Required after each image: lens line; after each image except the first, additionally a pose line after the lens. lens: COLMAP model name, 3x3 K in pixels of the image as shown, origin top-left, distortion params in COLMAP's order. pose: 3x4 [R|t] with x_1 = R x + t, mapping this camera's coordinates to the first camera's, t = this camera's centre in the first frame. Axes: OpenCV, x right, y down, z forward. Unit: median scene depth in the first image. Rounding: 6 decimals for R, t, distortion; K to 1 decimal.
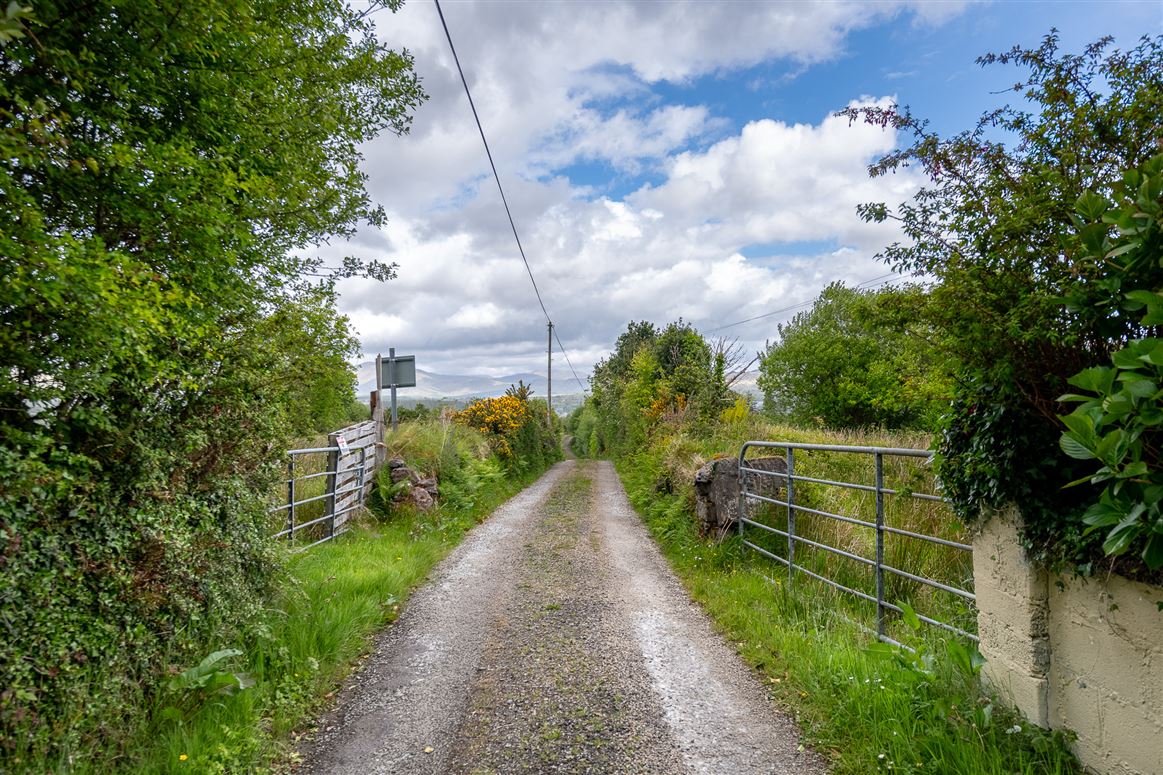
lens RADIAL K [[5553.8, 0, 581.7], [0, 5553.8, 387.4], [0, 0, 1]] dist [0.137461, 0.000000]
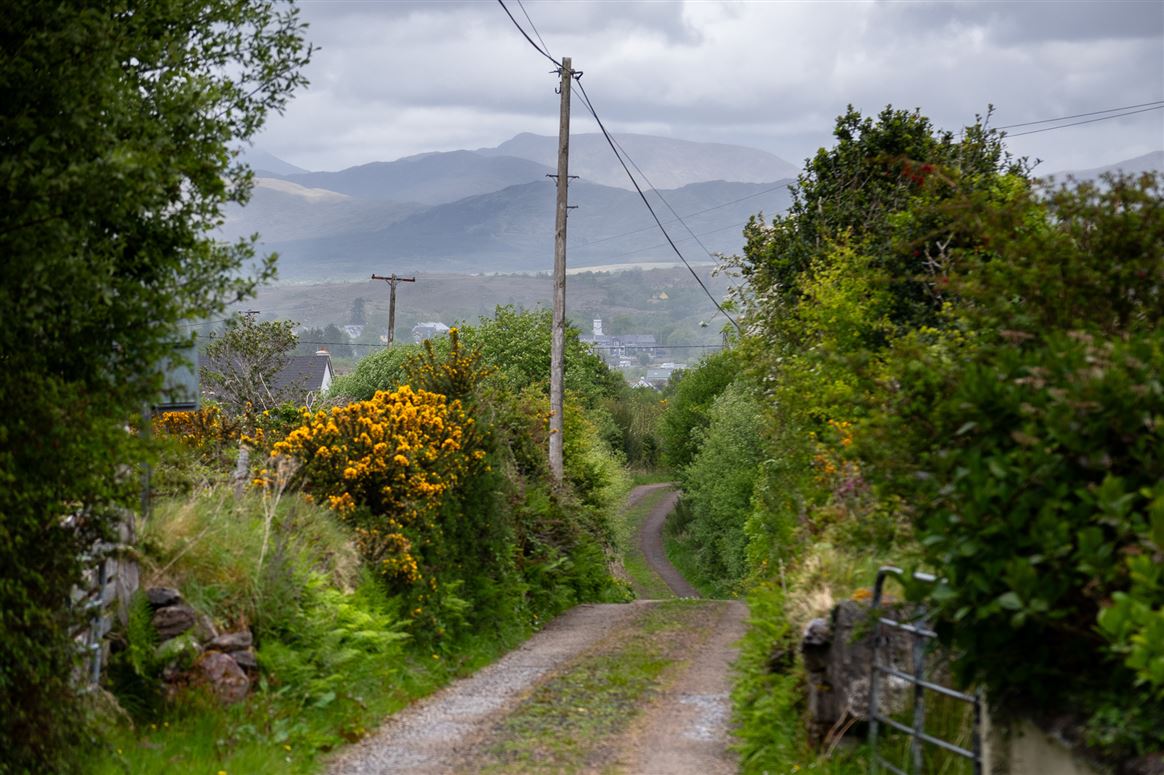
lens RADIAL K [[5558.5, 0, 581.5], [0, 5558.5, 387.2], [0, 0, 1]] dist [0.137461, 0.000000]
pose [[0.999718, 0.021741, 0.009582, -0.006055], [-0.021503, 0.999474, -0.024287, 0.008116], [-0.010105, 0.024074, 0.999659, 0.630426]]
